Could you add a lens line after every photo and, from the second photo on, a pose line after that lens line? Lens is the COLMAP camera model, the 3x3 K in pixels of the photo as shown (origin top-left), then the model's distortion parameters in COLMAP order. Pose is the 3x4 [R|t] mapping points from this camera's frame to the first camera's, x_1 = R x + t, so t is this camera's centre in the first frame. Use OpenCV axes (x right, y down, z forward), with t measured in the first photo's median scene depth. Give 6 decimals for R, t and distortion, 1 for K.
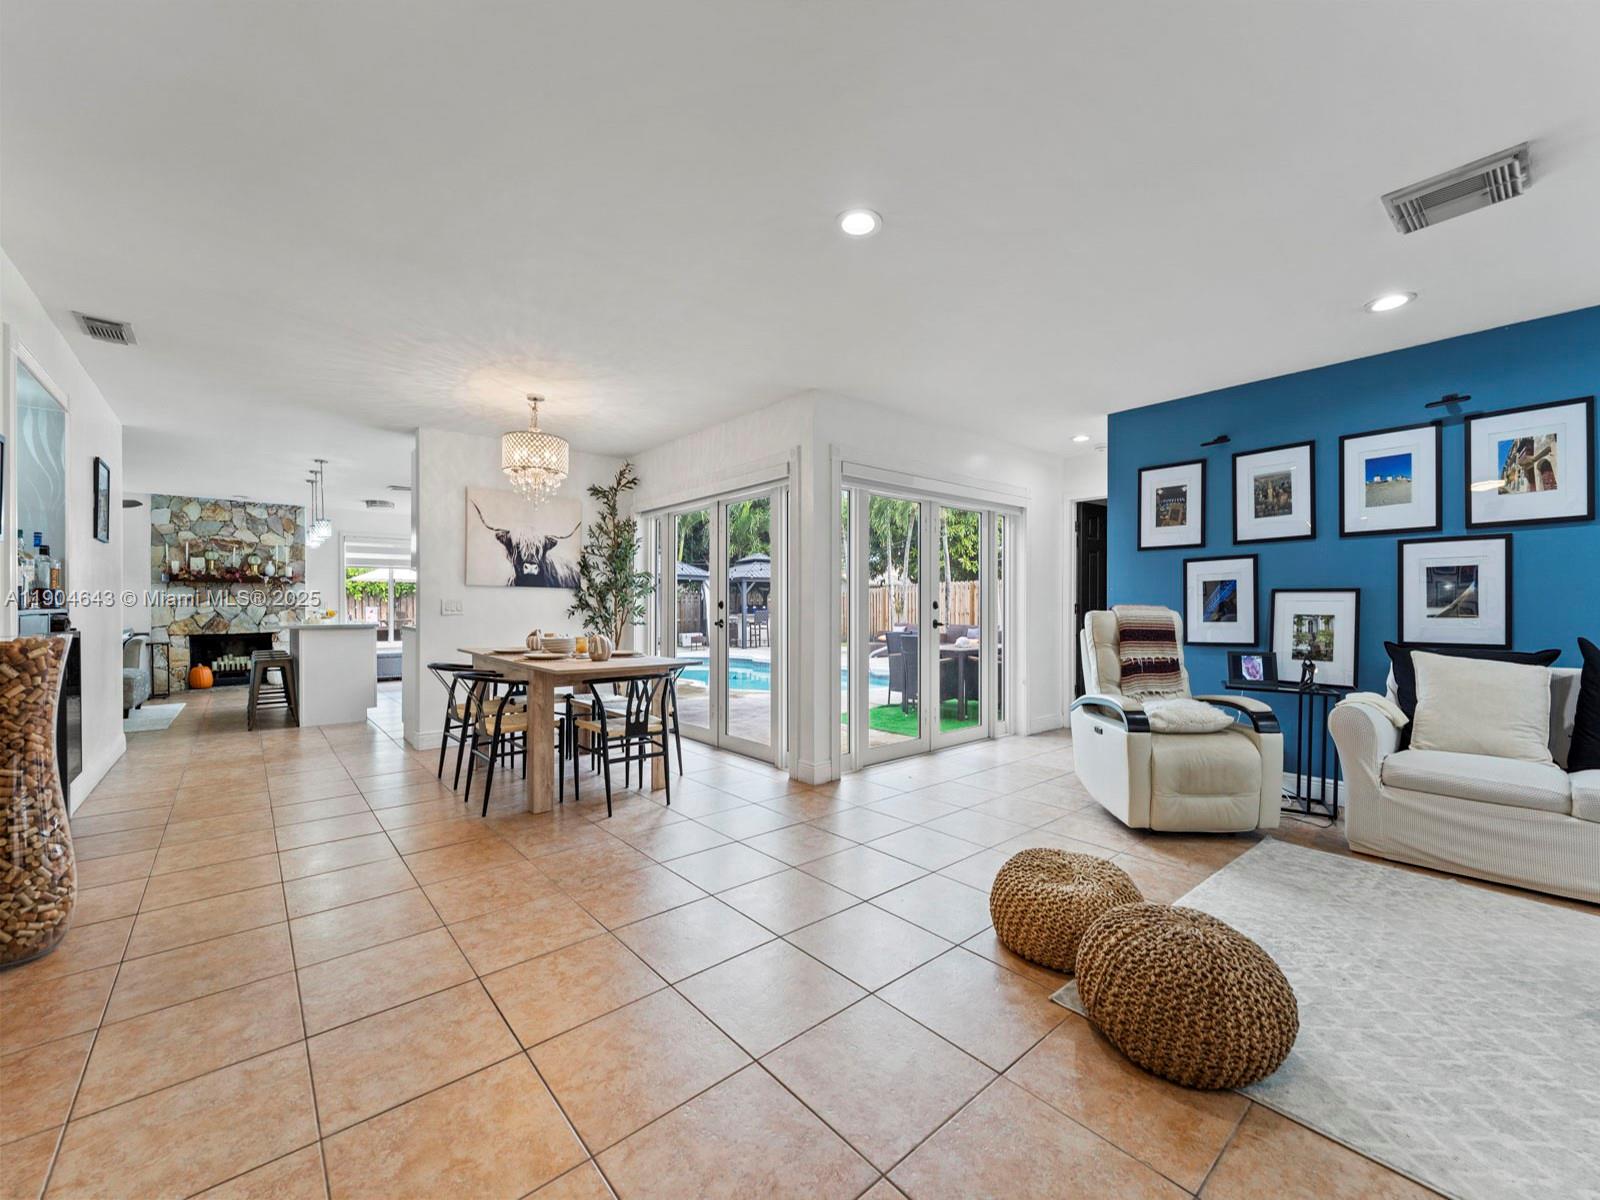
lens RADIAL K [[642.6, 0, 797.6], [0, 642.6, 611.8], [0, 0, 1]] dist [-0.000216, -0.000286]
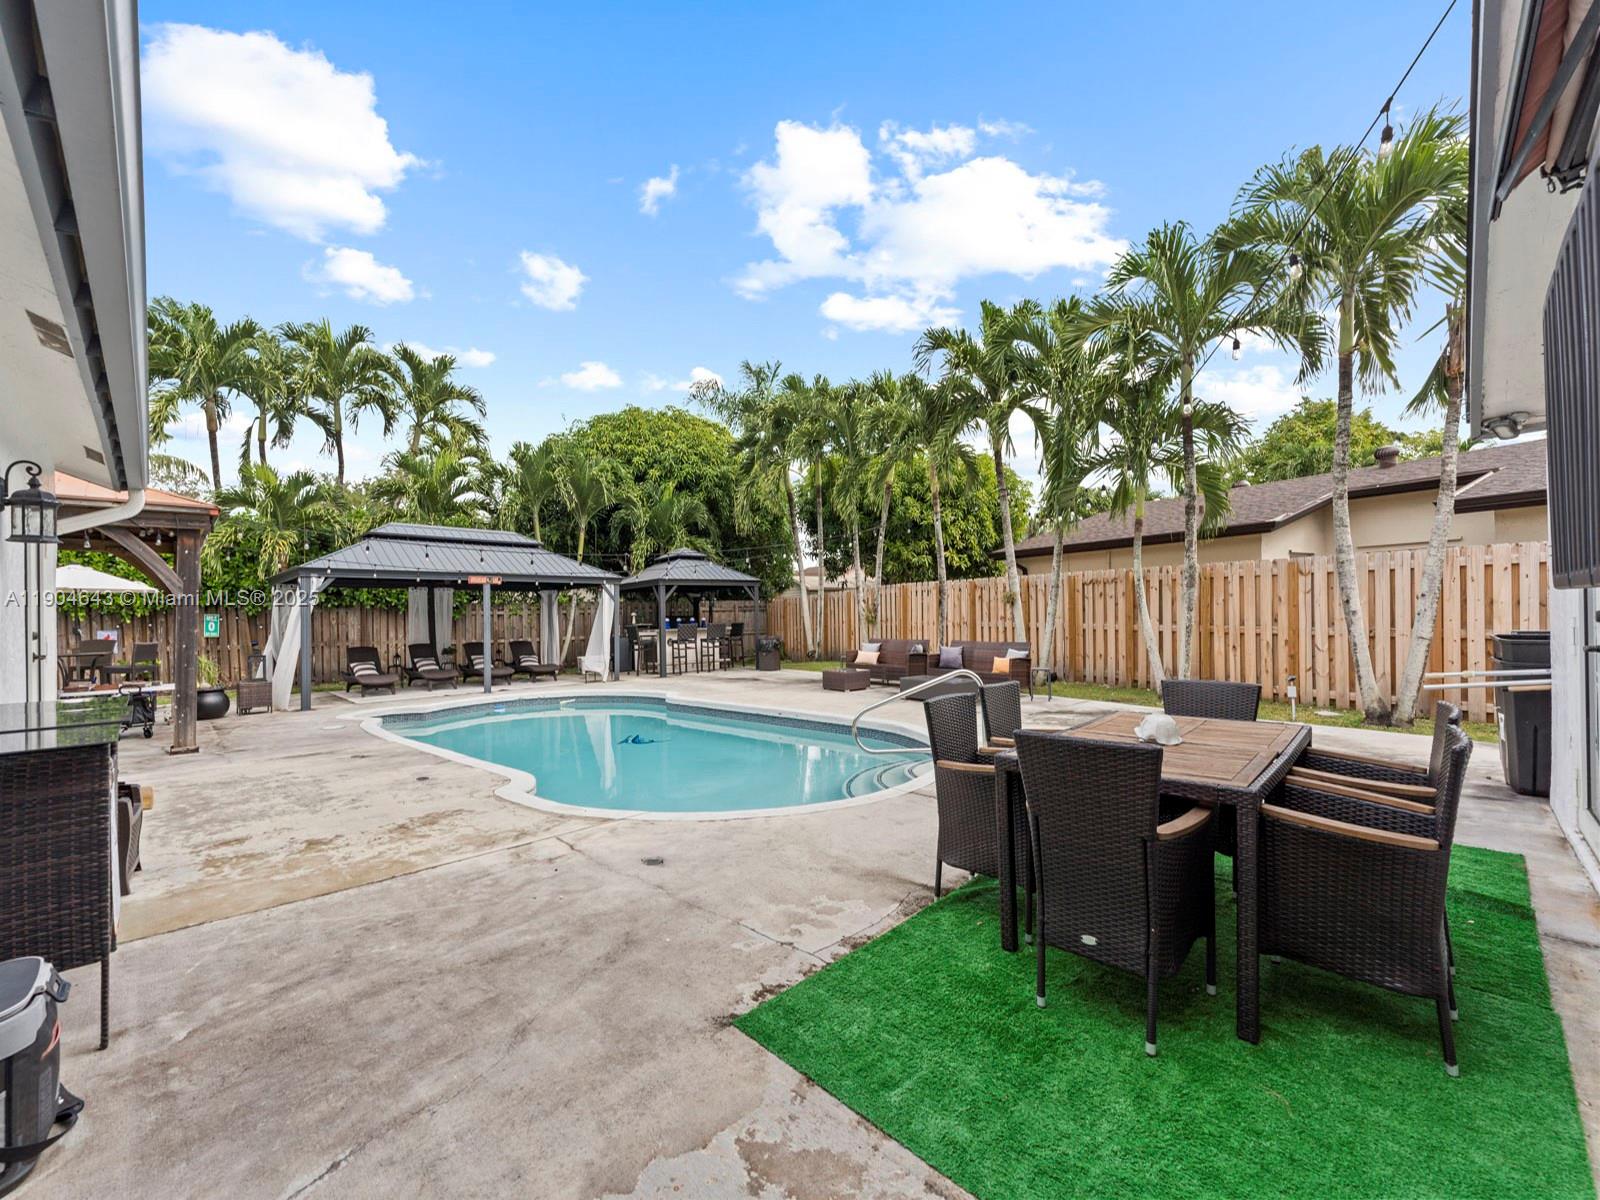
lens RADIAL K [[642.6, 0, 797.6], [0, 642.6, 611.8], [0, 0, 1]] dist [-0.000216, -0.000286]
pose [[0.996855, -0.018034, 0.077173, 0.013798], [0.018859, 0.999772, -0.009973, -0.006182], [-0.076976, 0.011397, 0.996968, 0.250727]]
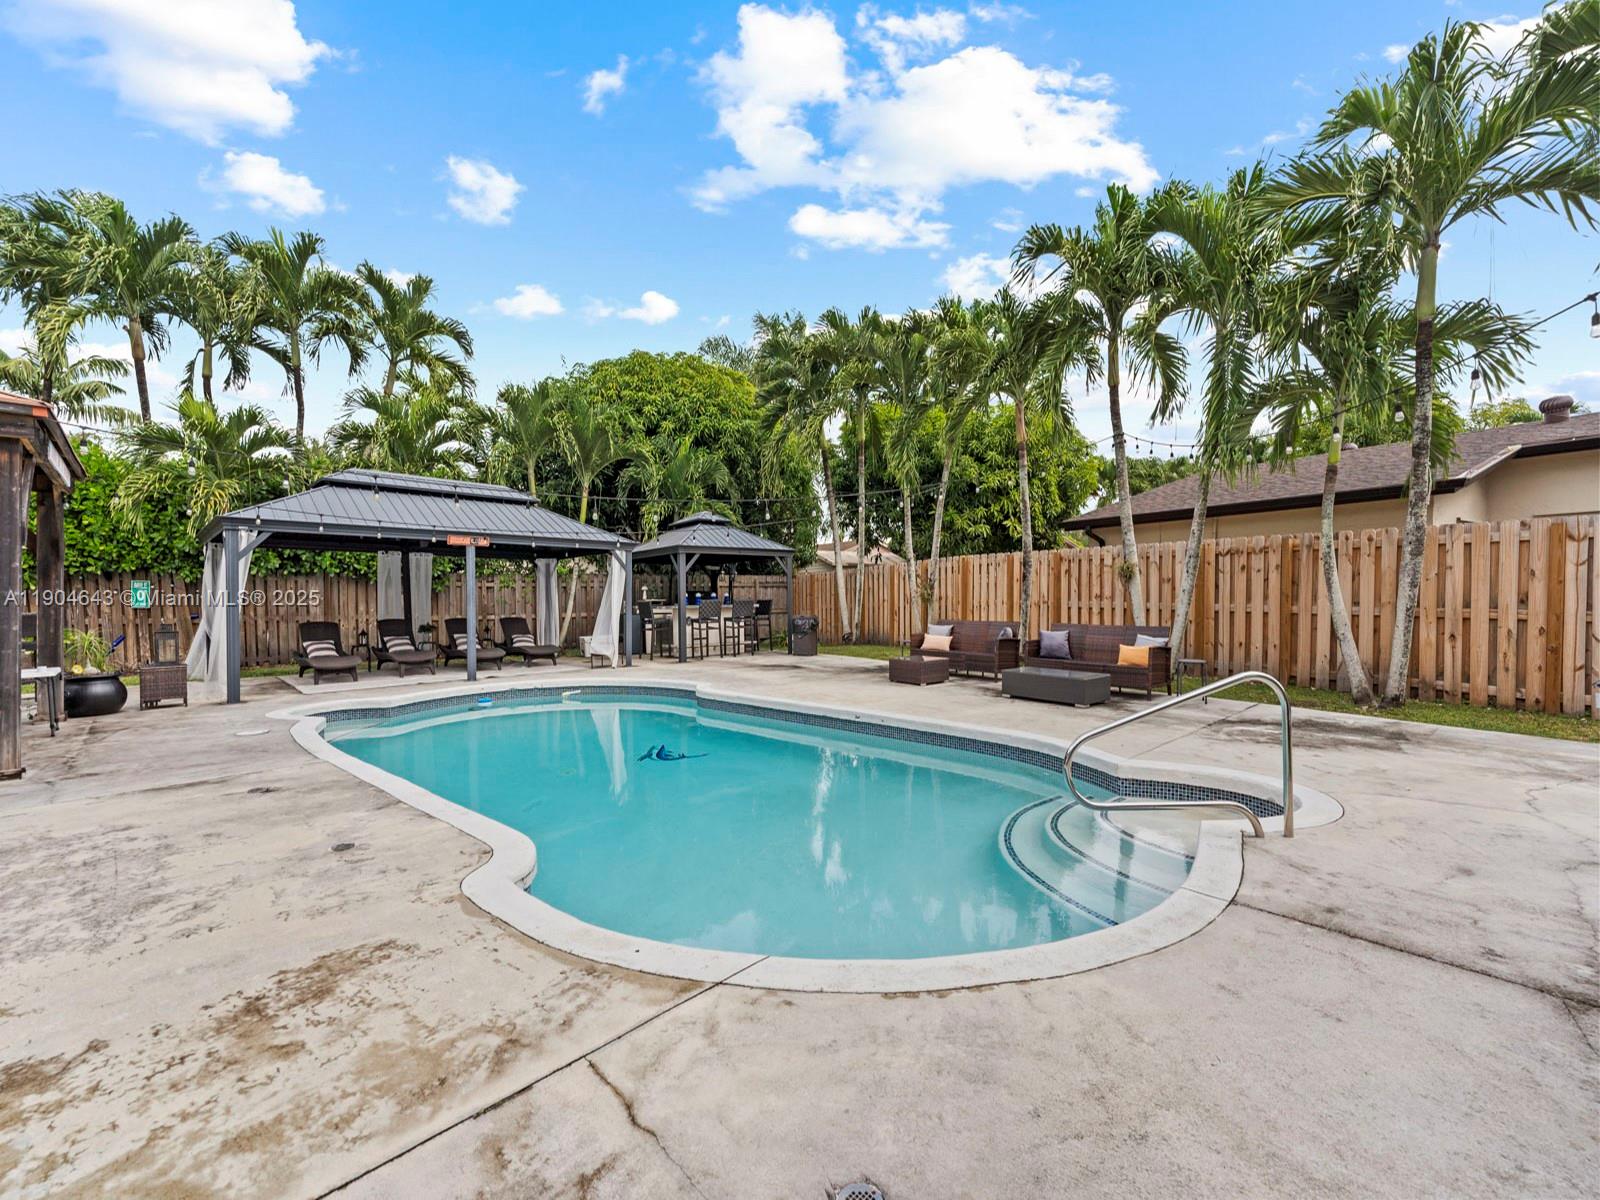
lens RADIAL K [[639.8, 0, 797.2], [0, 639.8, 616.1], [0, 0, 1]] dist [-0.000722, -0.000297]
pose [[0.996270, -0.008333, 0.085886, -0.024781], [0.006072, 0.999629, 0.026554, -0.002147], [-0.086075, -0.025933, 0.995951, 0.366594]]
